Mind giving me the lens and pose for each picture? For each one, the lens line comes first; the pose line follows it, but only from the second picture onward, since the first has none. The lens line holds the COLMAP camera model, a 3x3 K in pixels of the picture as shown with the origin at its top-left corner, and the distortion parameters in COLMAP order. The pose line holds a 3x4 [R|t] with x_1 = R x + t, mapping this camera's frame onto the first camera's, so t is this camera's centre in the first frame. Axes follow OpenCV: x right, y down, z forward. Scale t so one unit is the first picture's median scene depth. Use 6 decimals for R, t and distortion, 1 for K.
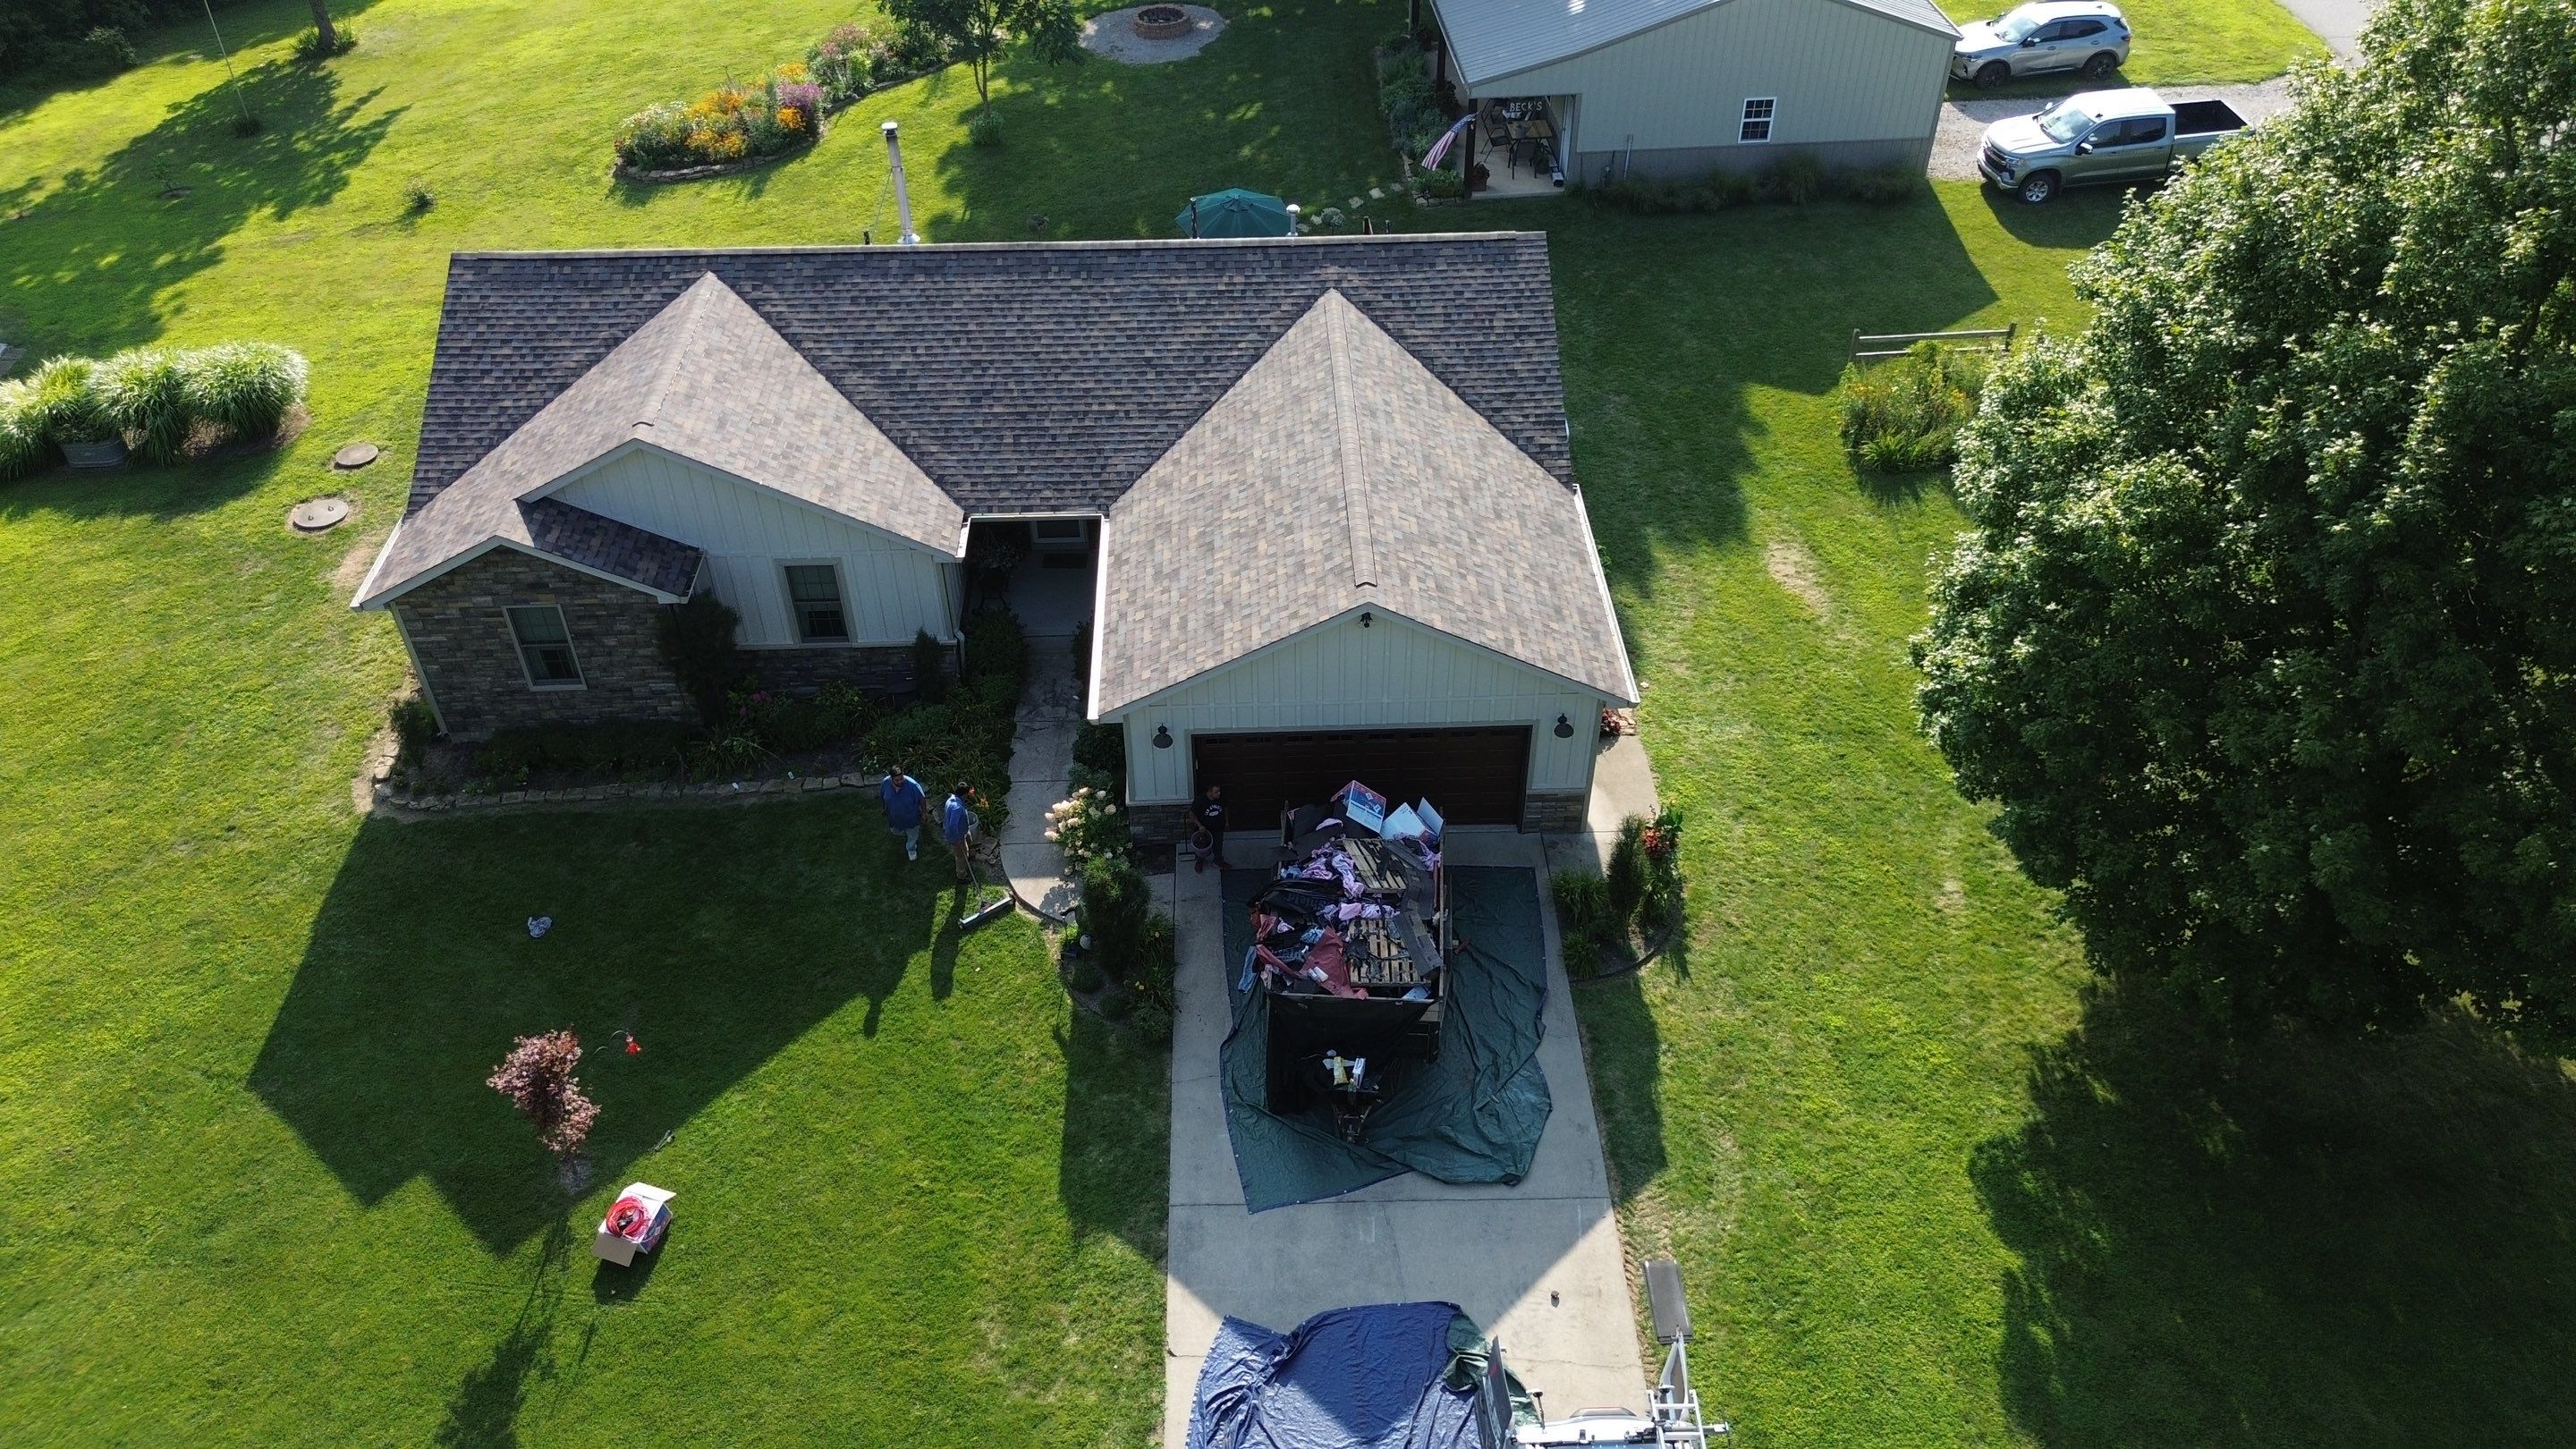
lens RADIAL K [[1841.4, 0, 1286.9], [0, 1841.4, 717.7], [0, 0, 1]] dist [0.071640, -0.074945]
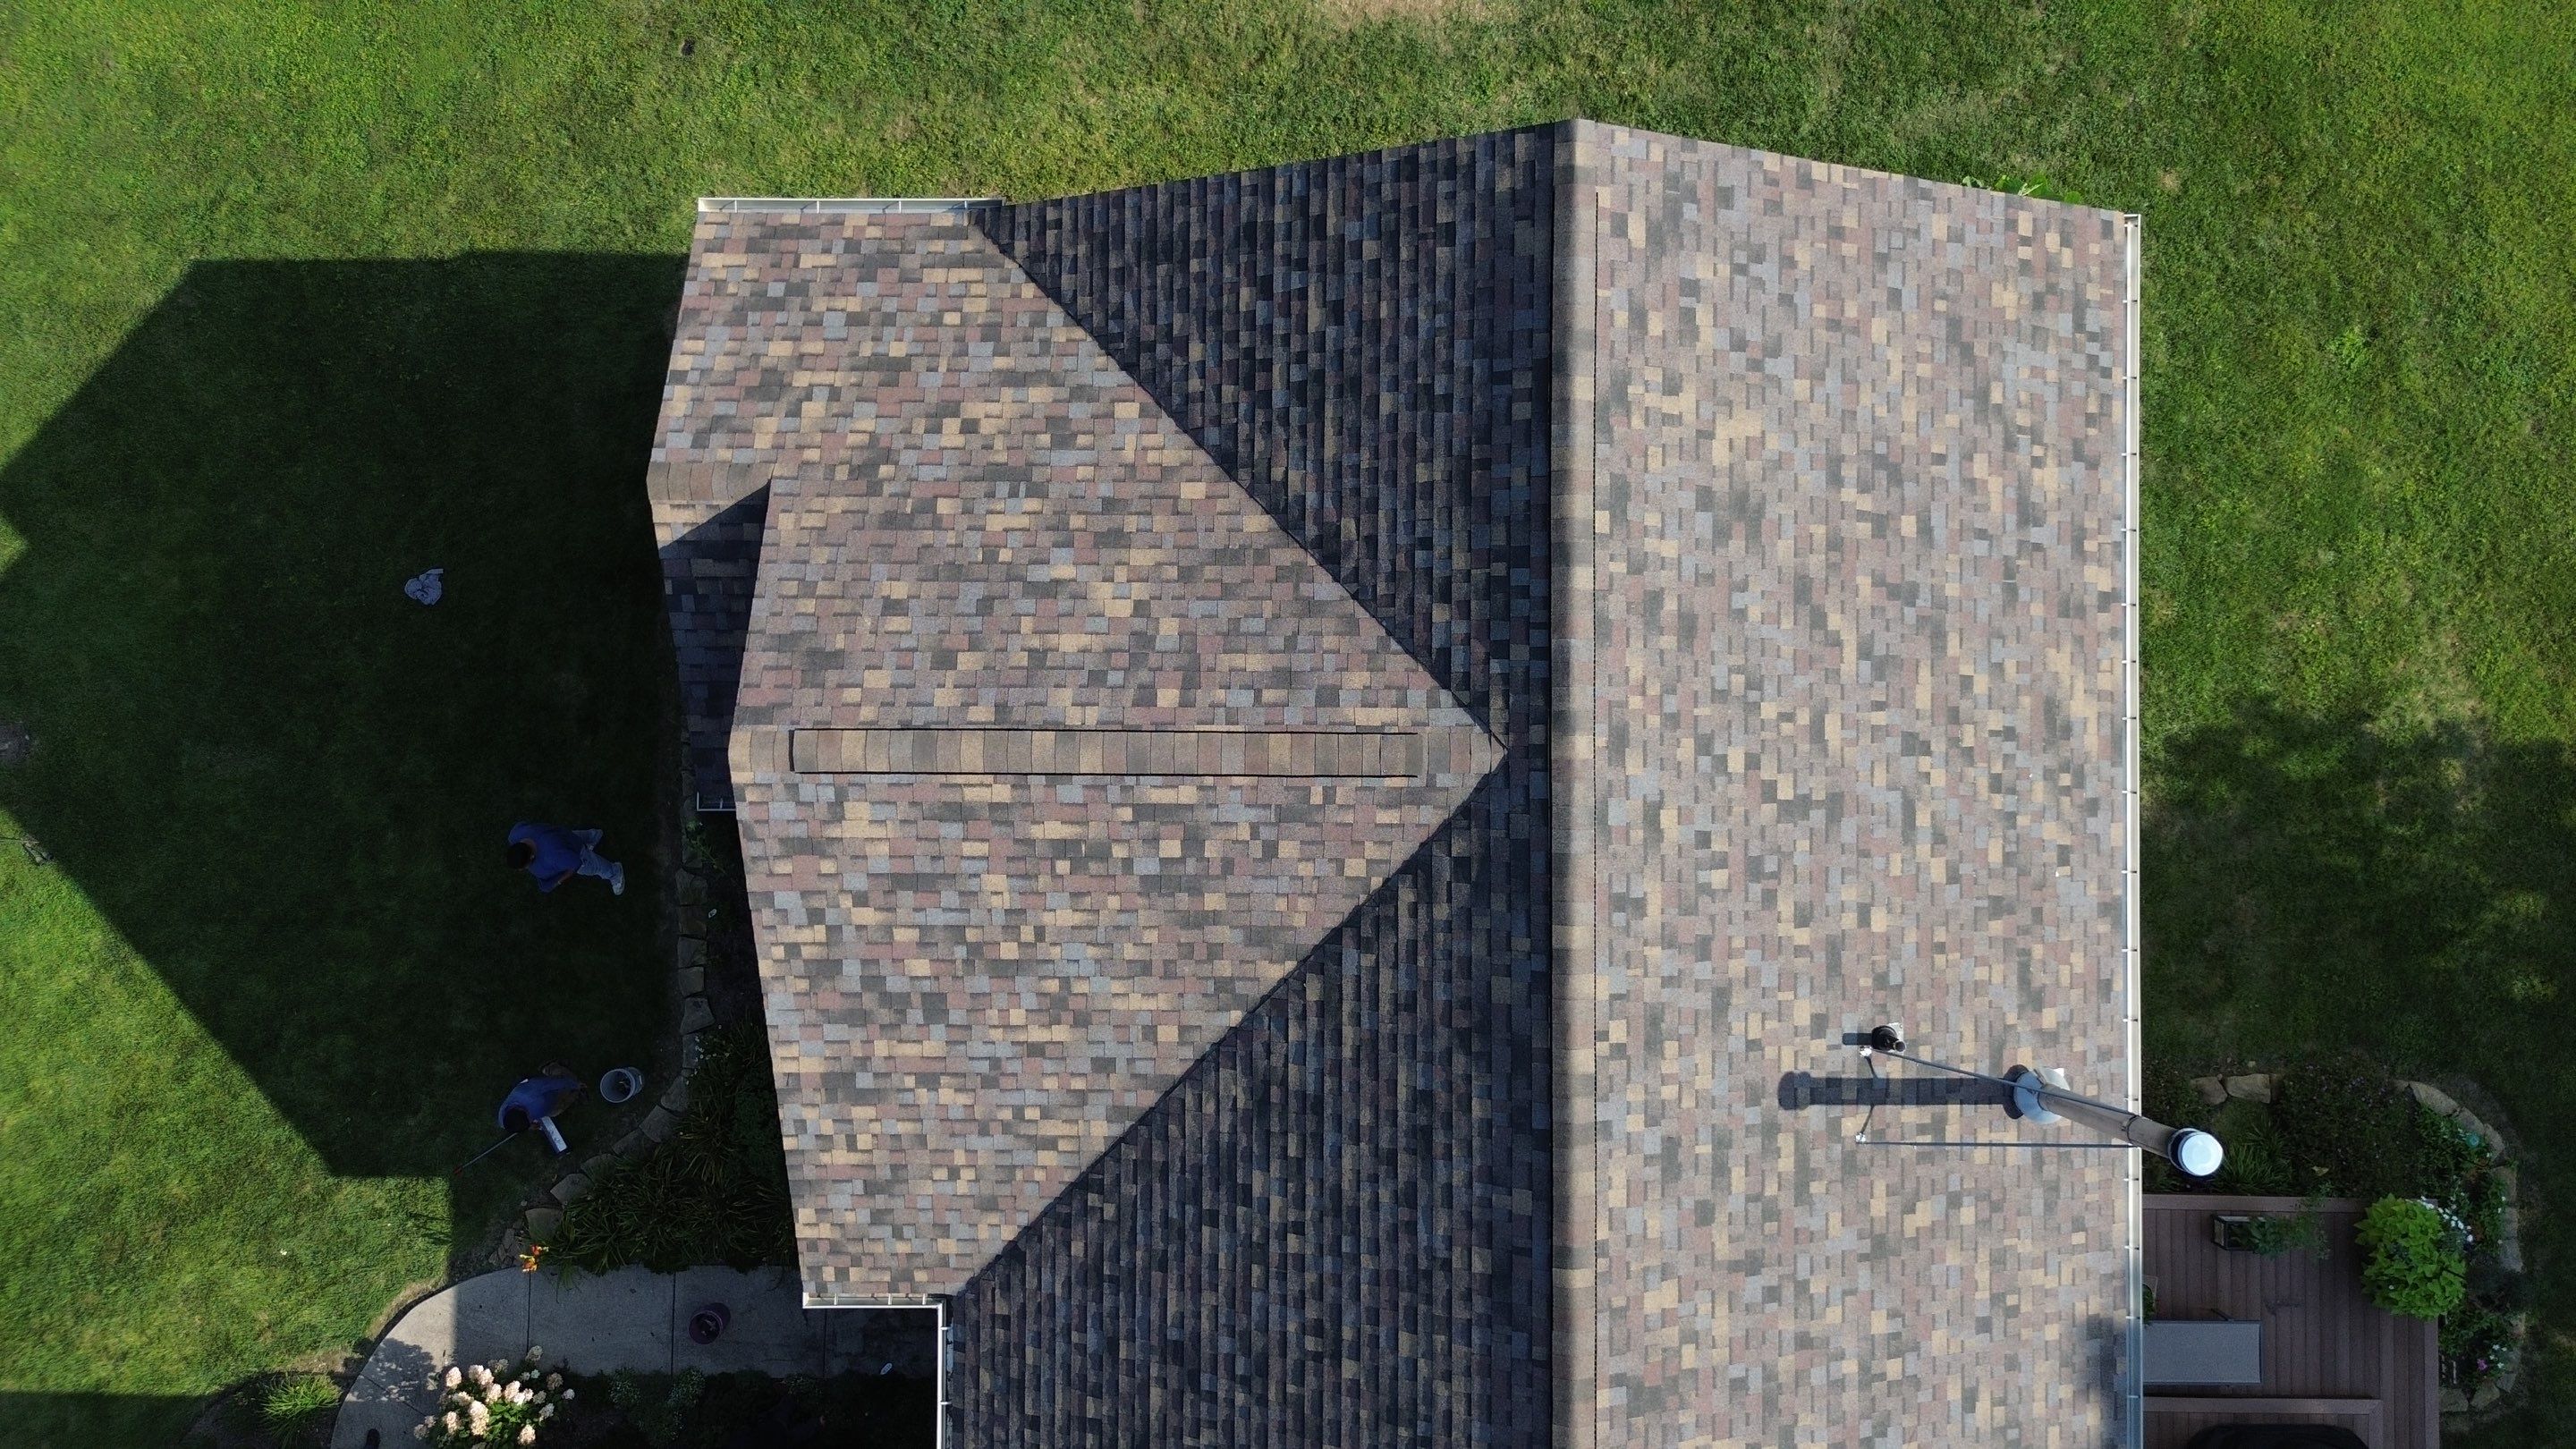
lens RADIAL K [[1841.4, 0, 1303.4], [0, 1841.4, 707.3], [0, 0, 1]] dist [0.071640, -0.074945]
pose [[-0.039513, 0.999213, -0.003401, -0.335061], [-0.631610, -0.022339, 0.774964, -0.556528], [0.774279, 0.032770, 0.631996, 0.745252]]
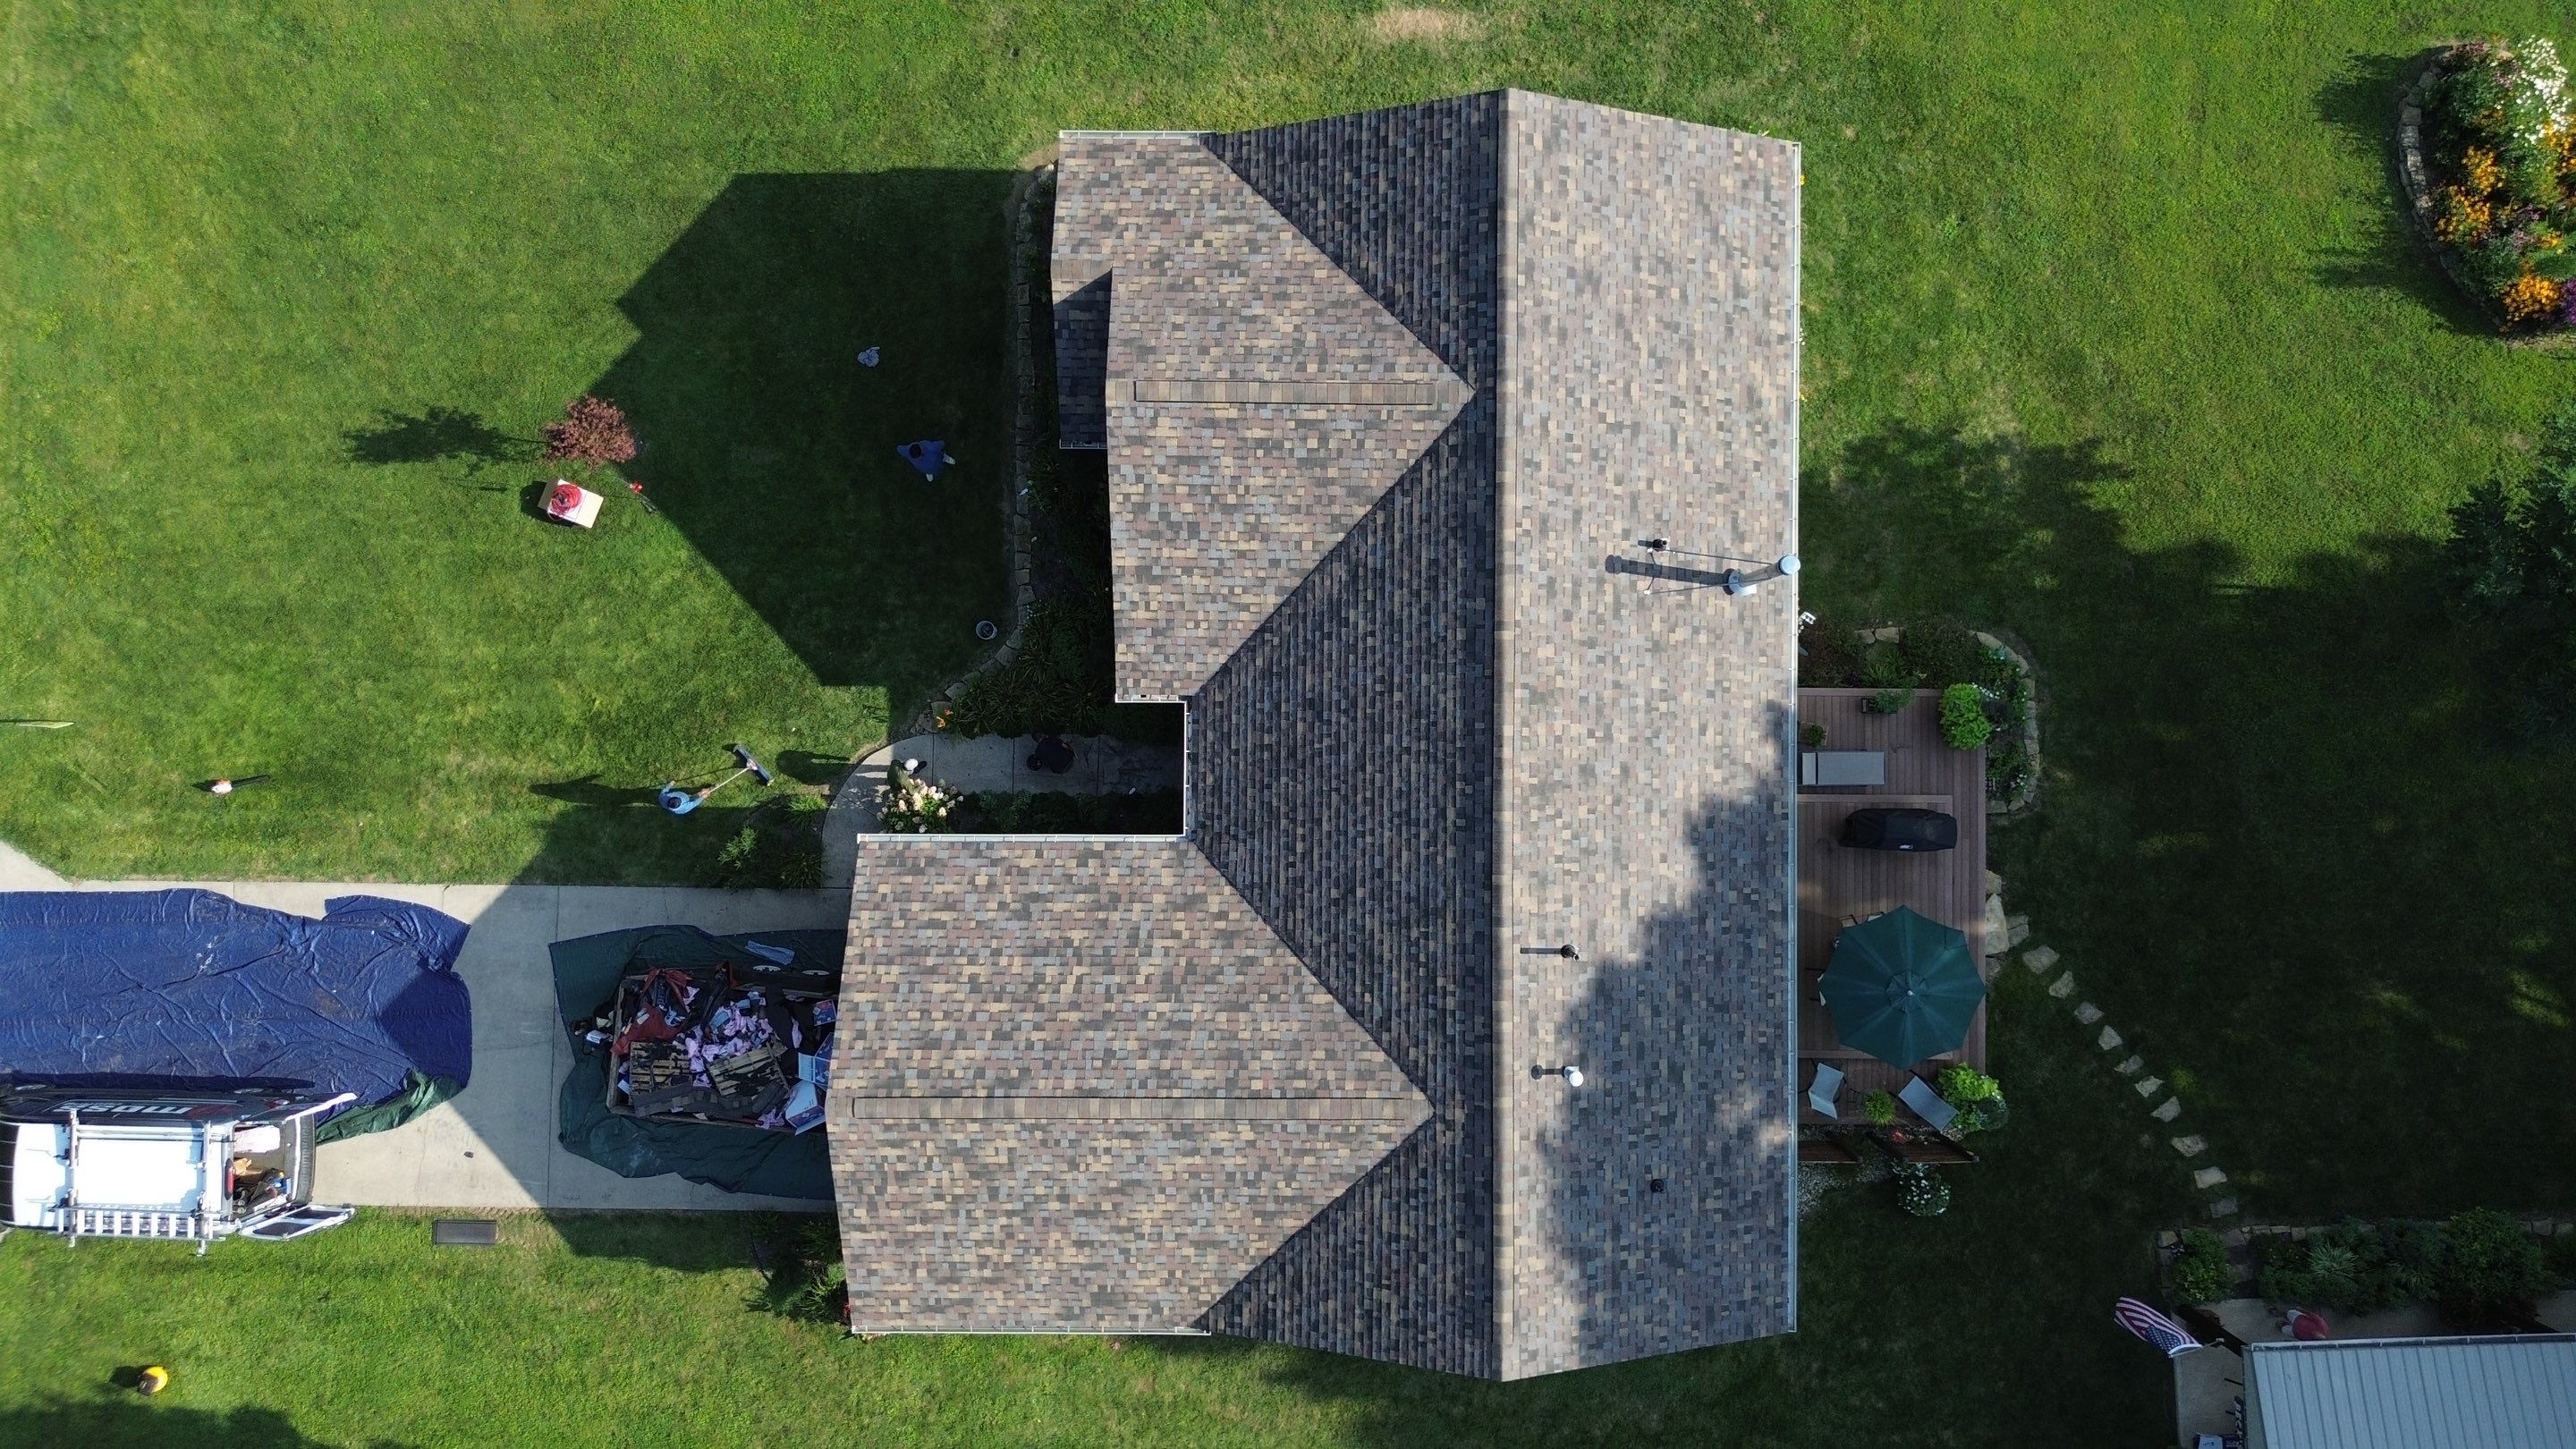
lens RADIAL K [[1841.4, 0, 1304.1], [0, 1841.4, 711.2], [0, 0, 1]] dist [0.071640, -0.074945]
pose [[-0.042111, 0.999101, -0.004890, -0.163562], [-0.637968, -0.023122, 0.769716, -0.899280], [0.768911, 0.035534, 0.638368, 0.418265]]
